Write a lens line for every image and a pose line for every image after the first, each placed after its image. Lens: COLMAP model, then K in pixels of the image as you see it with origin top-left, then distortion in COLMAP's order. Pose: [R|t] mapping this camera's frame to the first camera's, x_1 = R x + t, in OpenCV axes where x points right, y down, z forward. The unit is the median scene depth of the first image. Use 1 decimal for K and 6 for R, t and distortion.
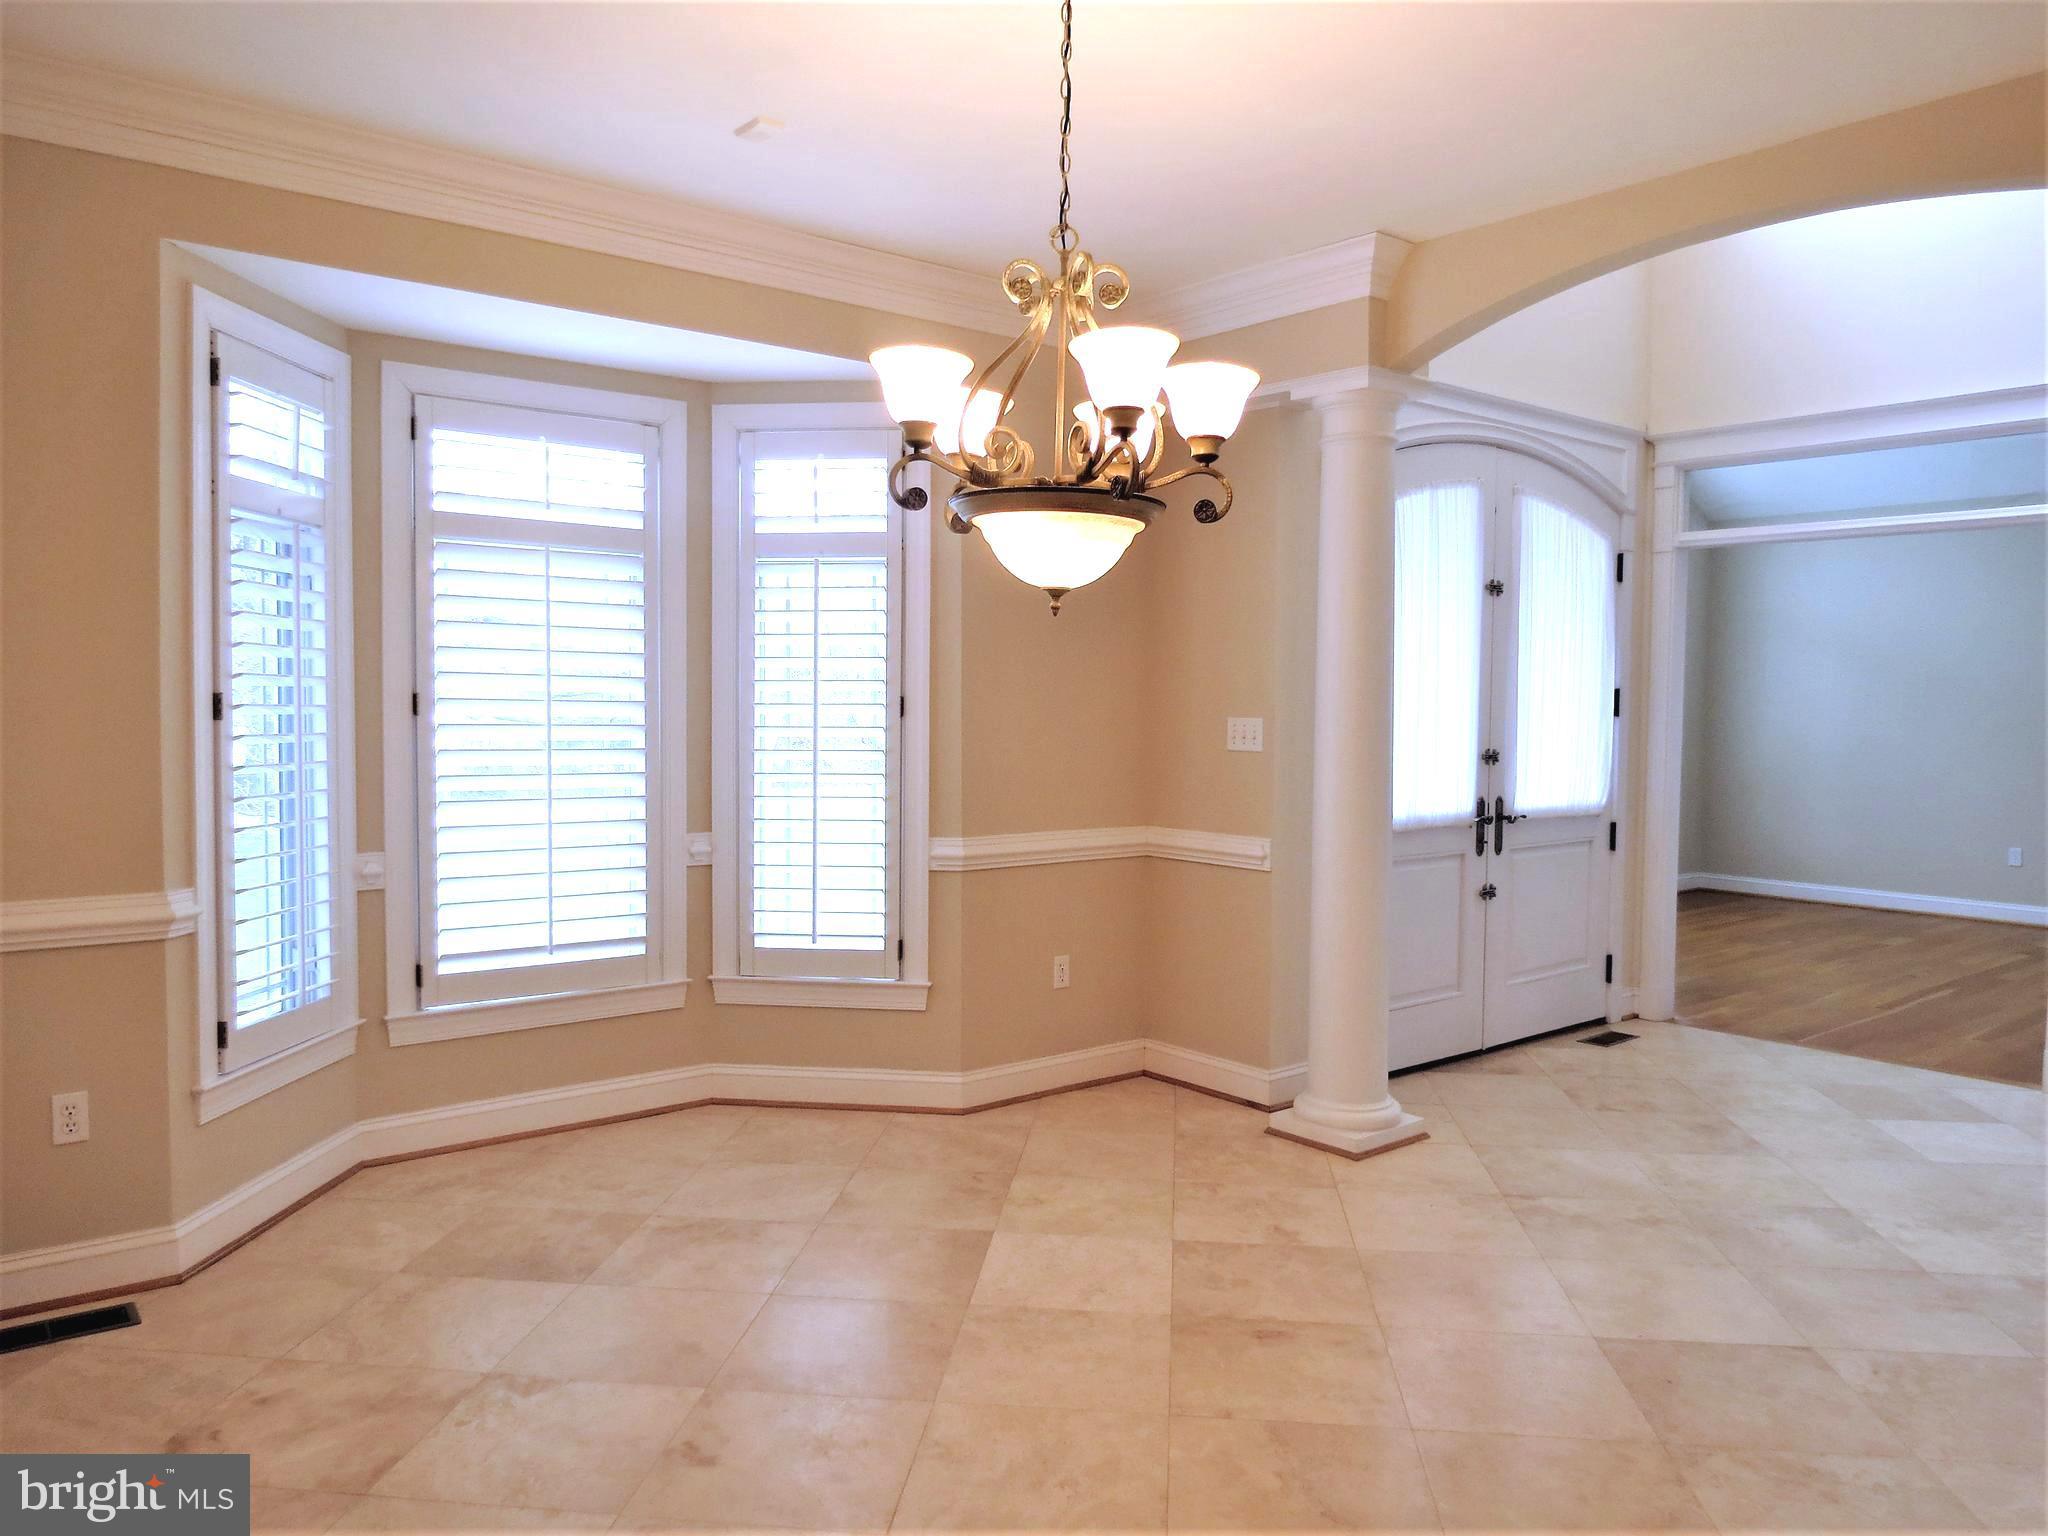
lens RADIAL K [[1491.7, 0, 1021.3], [0, 1491.7, 760.9], [0, 0, 1]] dist [-0.033994, 0.025947]
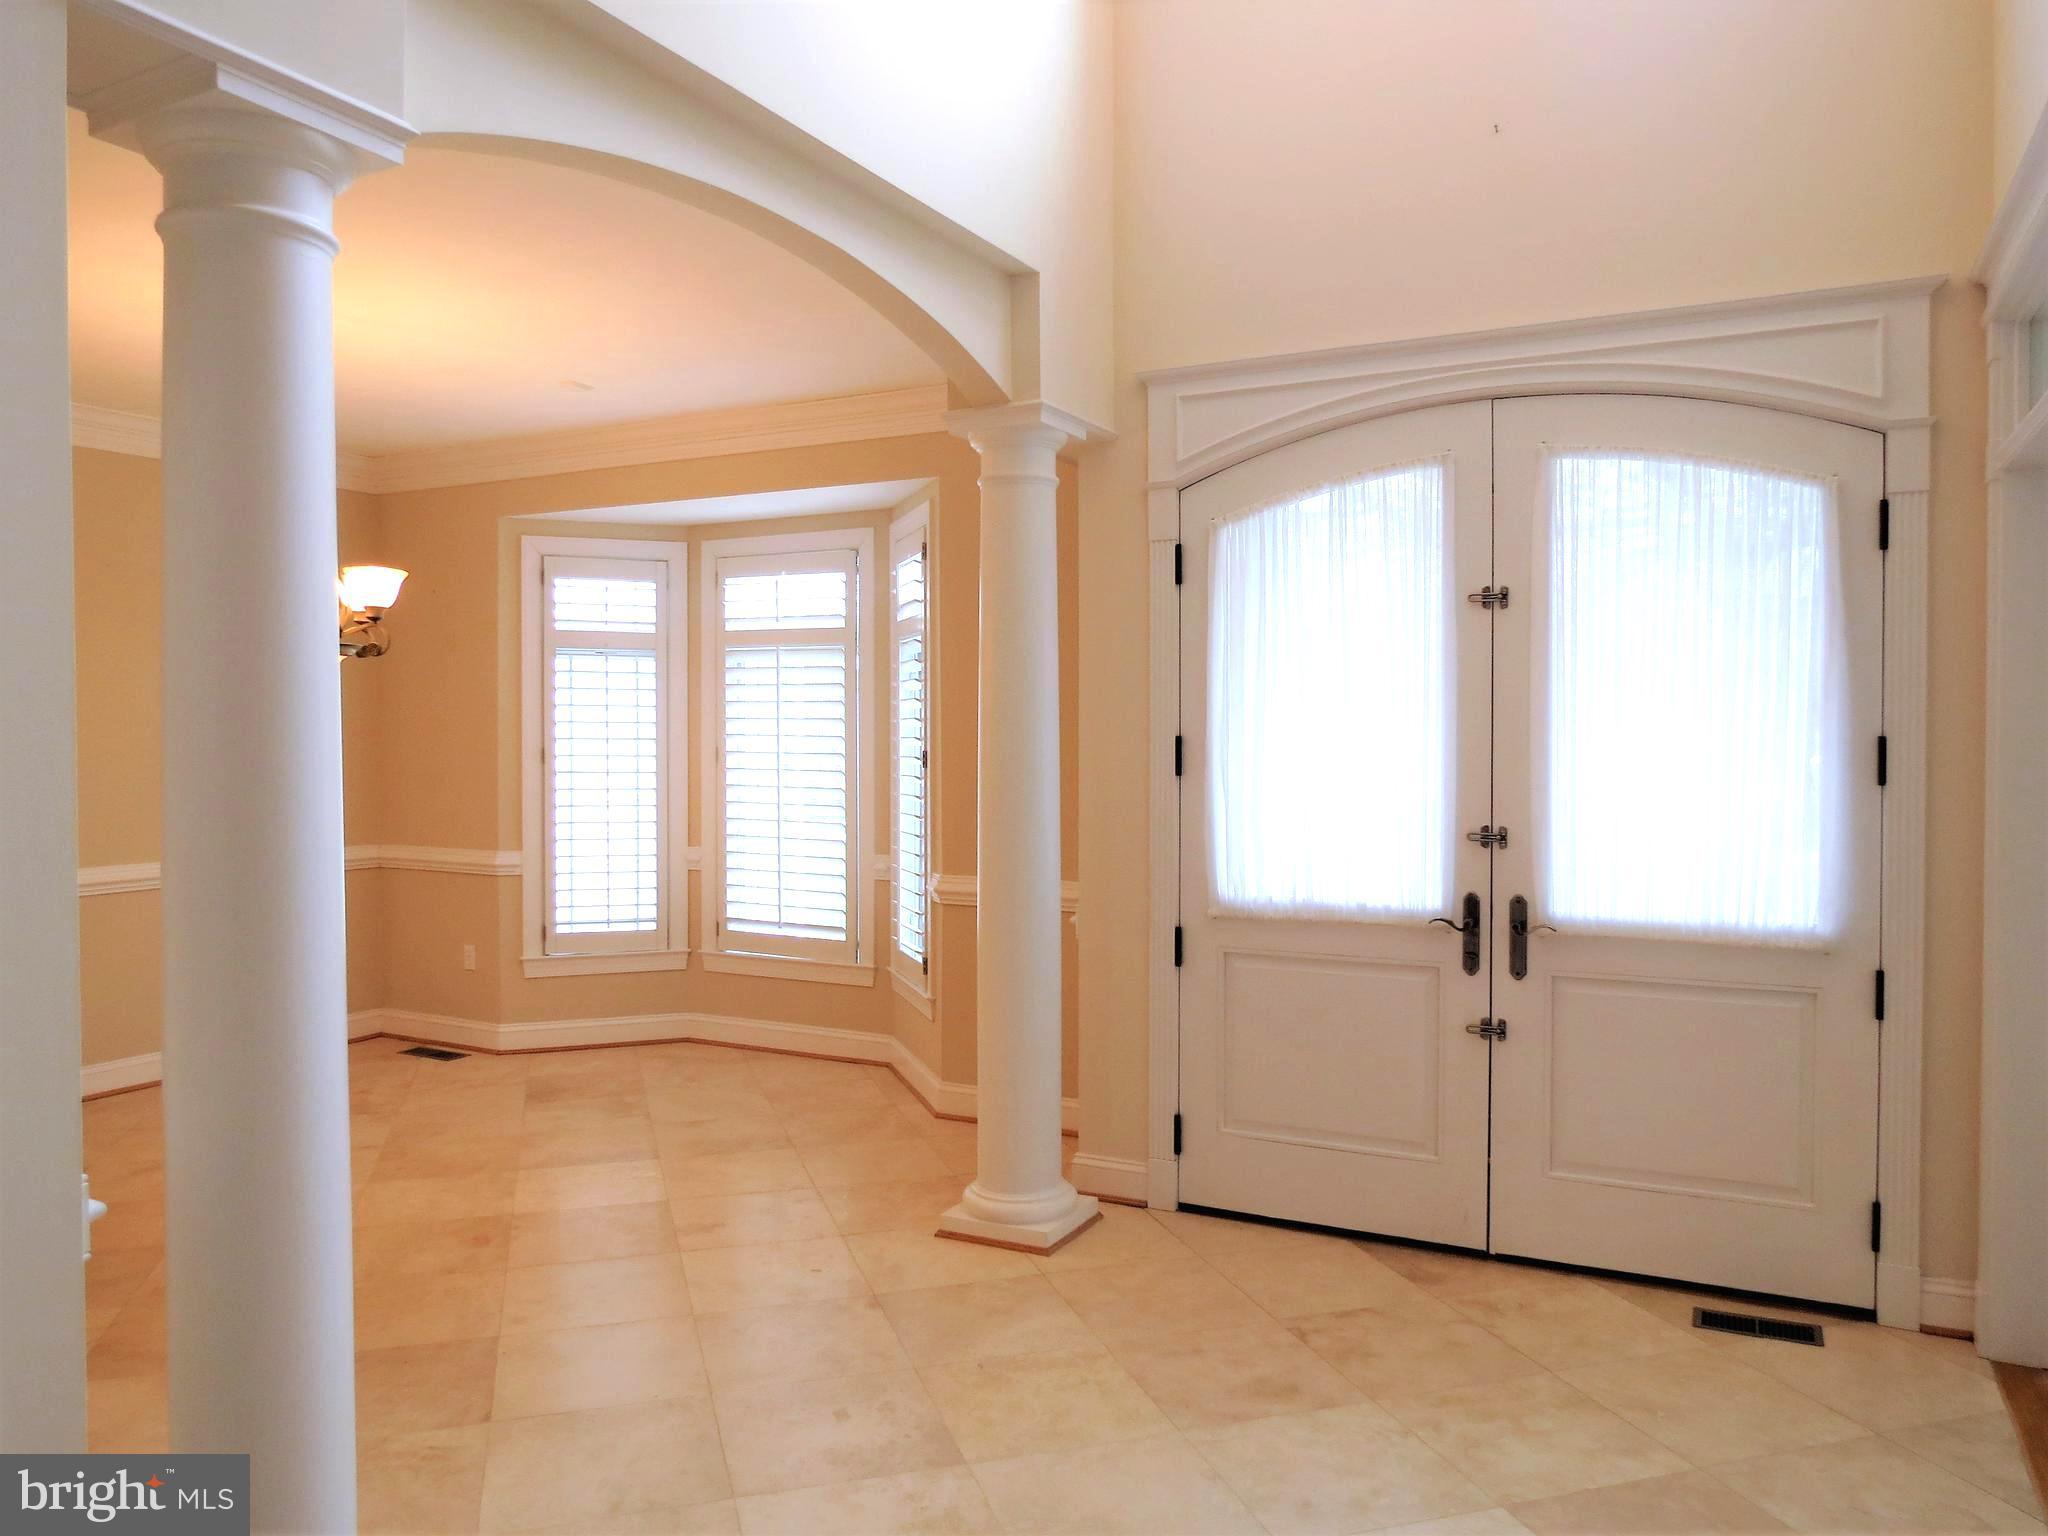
lens RADIAL K [[1491.7, 0, 1021.3], [0, 1491.7, 760.9], [0, 0, 1]] dist [-0.033994, 0.025947]
pose [[0.378347, 0.010537, -0.925604, 1.137459], [-0.034268, 0.999409, -0.002630, -0.037769], [0.925029, 0.032714, 0.378485, 0.679204]]
